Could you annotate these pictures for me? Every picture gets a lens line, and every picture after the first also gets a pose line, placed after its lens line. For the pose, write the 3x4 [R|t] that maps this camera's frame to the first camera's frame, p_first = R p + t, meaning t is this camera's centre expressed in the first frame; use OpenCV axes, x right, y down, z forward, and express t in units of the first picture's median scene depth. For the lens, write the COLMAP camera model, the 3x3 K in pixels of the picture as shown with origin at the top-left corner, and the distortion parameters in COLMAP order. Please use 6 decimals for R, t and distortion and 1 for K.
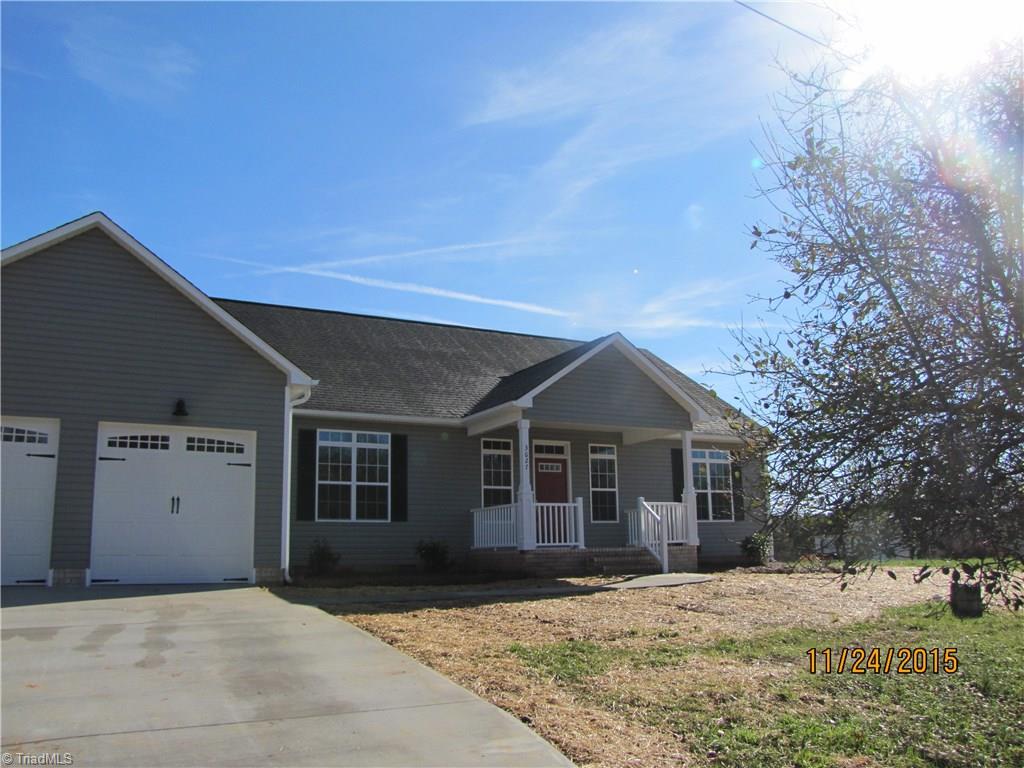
lens RADIAL K [[854.8, 0, 512.0], [0, 854.8, 384.0], [0, 0, 1]] dist [-0.183951, 0.152625]
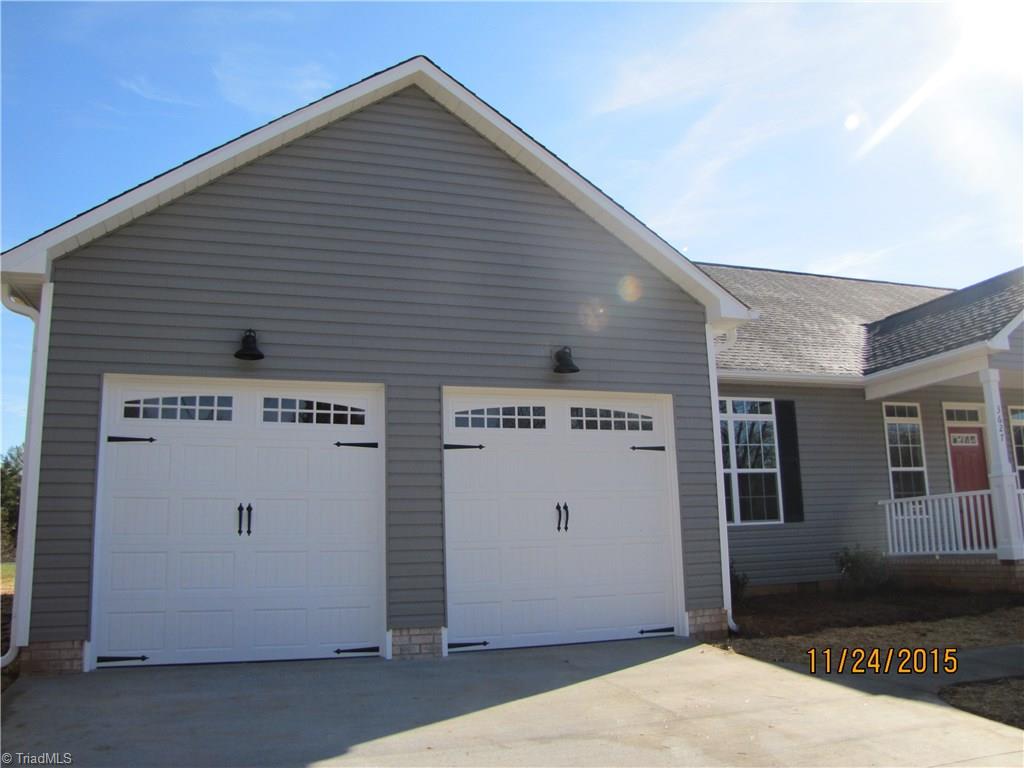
lens RADIAL K [[854.8, 0, 512.0], [0, 854.8, 384.0], [0, 0, 1]] dist [-0.183951, 0.152625]
pose [[0.986637, -0.039814, -0.157993, -0.314492], [0.042428, 0.999012, 0.013205, 0.033826], [0.157312, -0.019732, 0.987352, 0.341857]]
